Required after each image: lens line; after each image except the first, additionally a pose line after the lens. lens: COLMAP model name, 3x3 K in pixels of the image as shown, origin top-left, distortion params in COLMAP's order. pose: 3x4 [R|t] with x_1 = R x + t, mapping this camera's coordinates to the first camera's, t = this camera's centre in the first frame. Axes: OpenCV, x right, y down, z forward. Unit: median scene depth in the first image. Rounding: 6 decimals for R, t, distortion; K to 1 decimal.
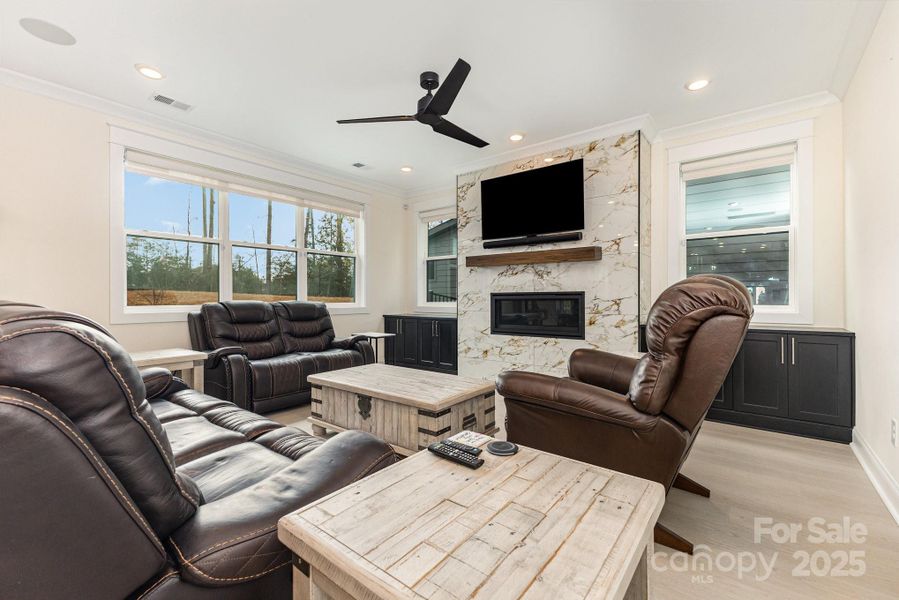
lens RADIAL K [[387.9, 0, 447.5], [0, 387.9, 300.0], [0, 0, 1]] dist [-0.003177, -0.000108]
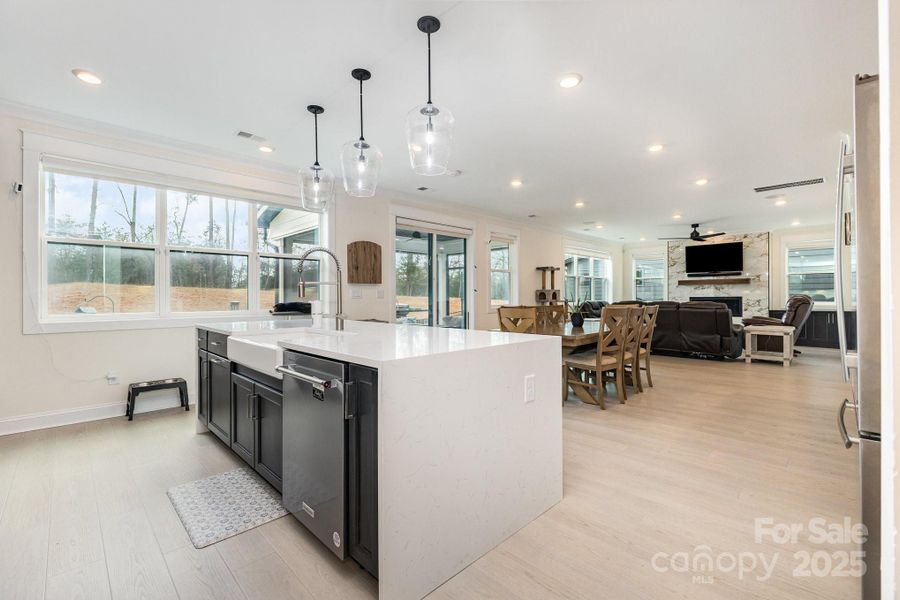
lens RADIAL K [[388.4, 0, 450.5], [0, 388.4, 296.2], [0, 0, 1]] dist [-0.003177, -0.000108]
pose [[0.990479, -0.003911, -0.137605, -1.094970], [0.003845, 0.999992, -0.000748, -0.030128], [0.137607, 0.000211, 0.990487, -1.607084]]
